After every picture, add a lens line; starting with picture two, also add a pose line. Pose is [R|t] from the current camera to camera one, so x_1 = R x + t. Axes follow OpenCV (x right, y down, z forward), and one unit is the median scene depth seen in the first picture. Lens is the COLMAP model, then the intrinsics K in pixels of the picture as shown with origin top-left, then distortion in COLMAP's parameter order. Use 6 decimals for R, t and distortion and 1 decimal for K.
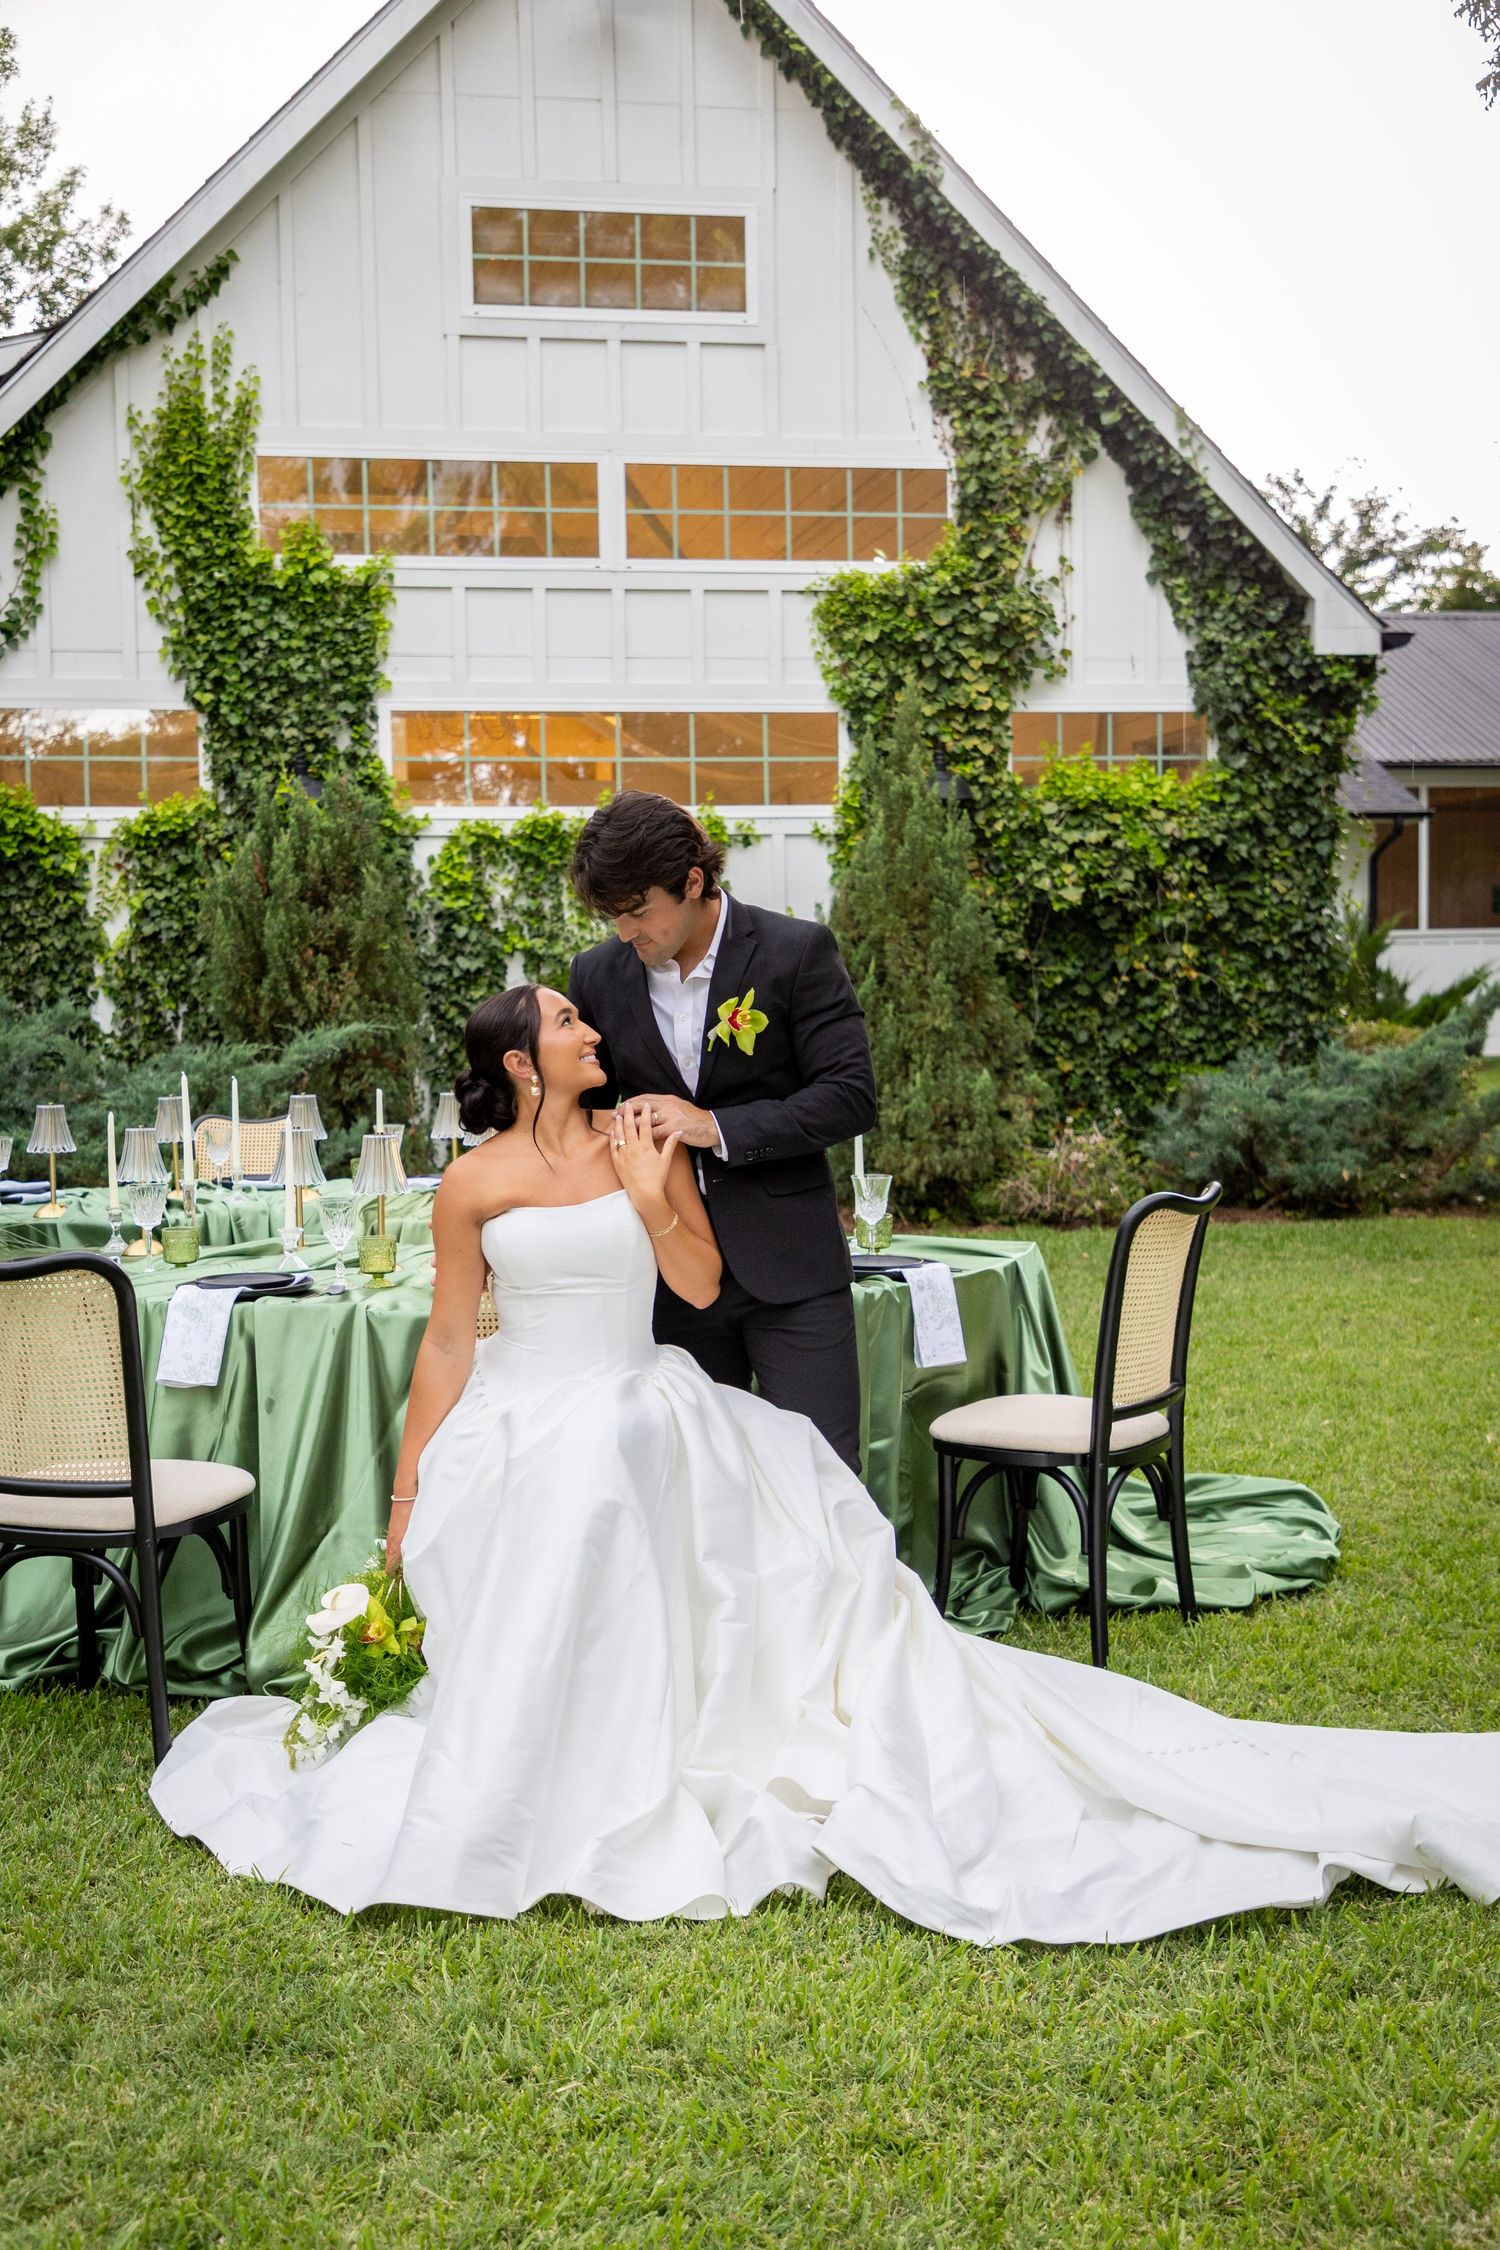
lens RADIAL K [[2606.2, 0, 711.6], [0, 2606.2, 1130.5], [0, 0, 1]] dist [0.040959, 0.006346]
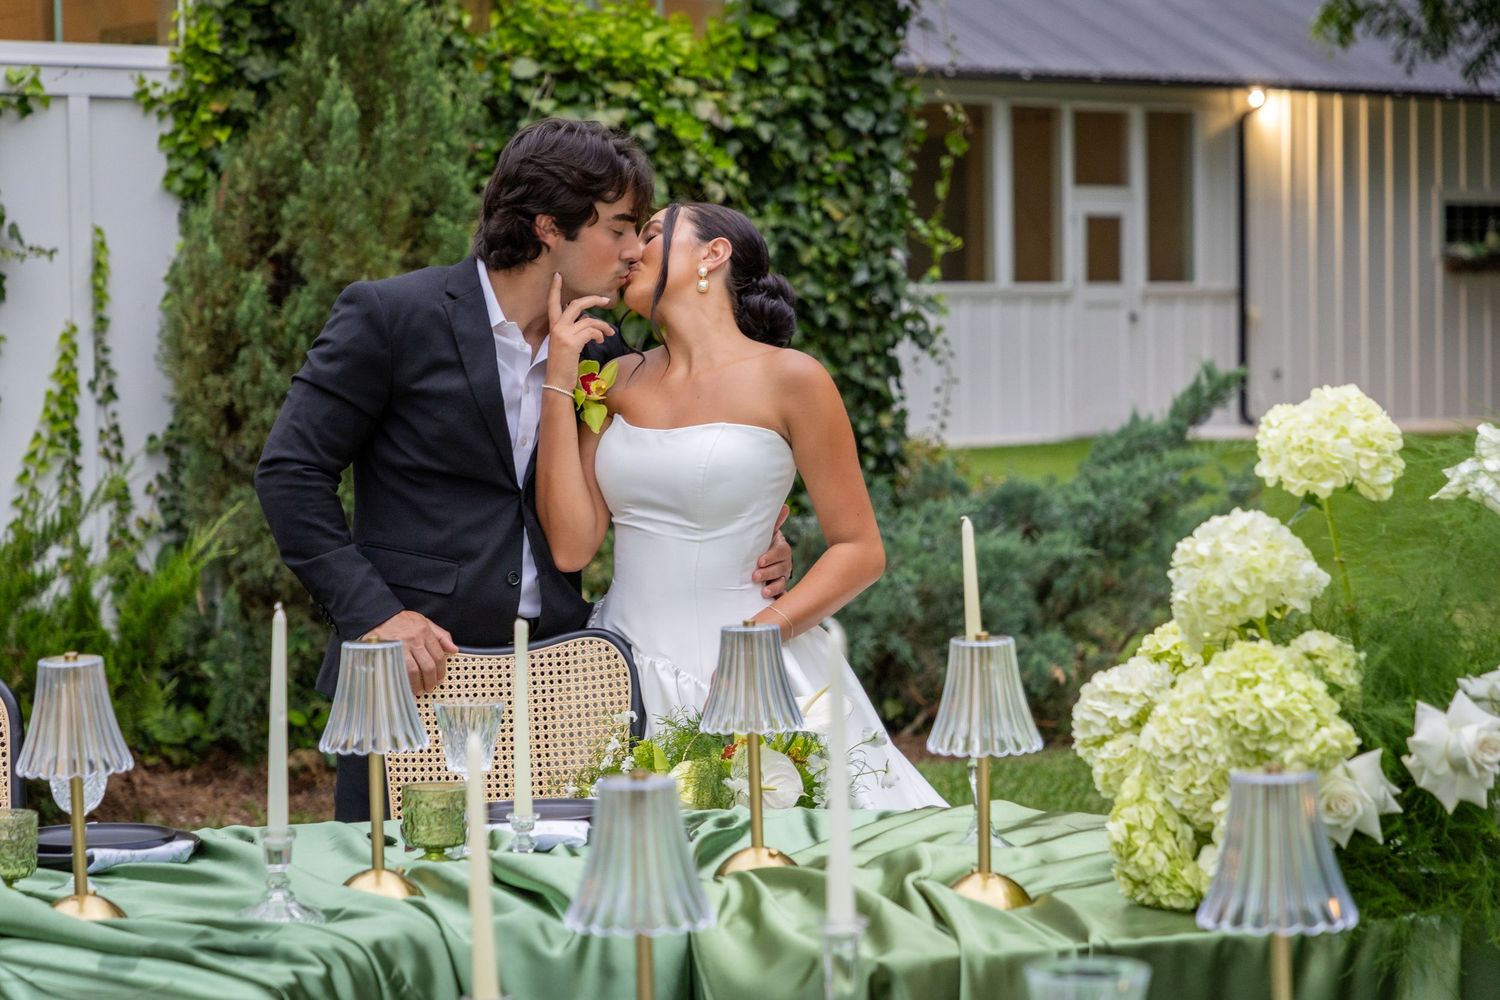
lens RADIAL K [[3616.4, 0, 750.0], [0, 3616.4, 500.0], [0, 0, 1]] dist [0.072780, 0.405483]
pose [[0.884166, -0.017759, 0.466835, -0.210580], [0.025933, 0.999602, -0.011090, -0.015569], [-0.466452, 0.021911, 0.884275, 0.254465]]
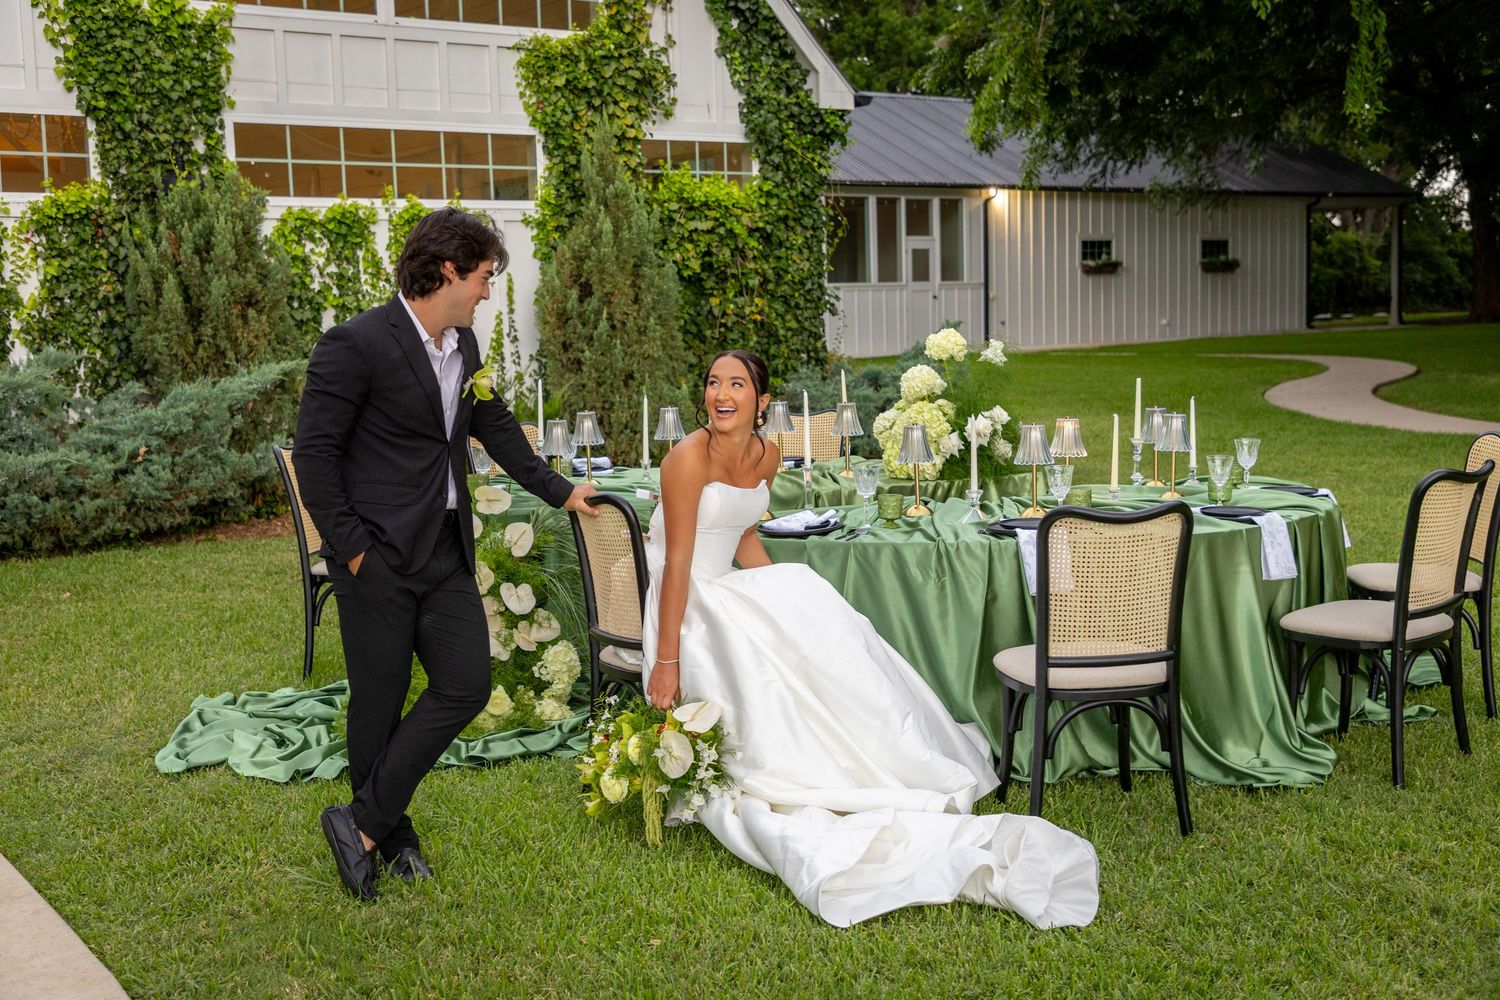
lens RADIAL K [[1833.2, 0, 750.0], [0, 1833.2, 500.0], [0, 0, 1]] dist [0.076035, -0.156602]
pose [[0.884328, -0.059292, 0.463085, -0.326296], [0.041328, 0.997951, 0.048853, -0.005884], [-0.465032, -0.024064, 0.884967, 0.052714]]
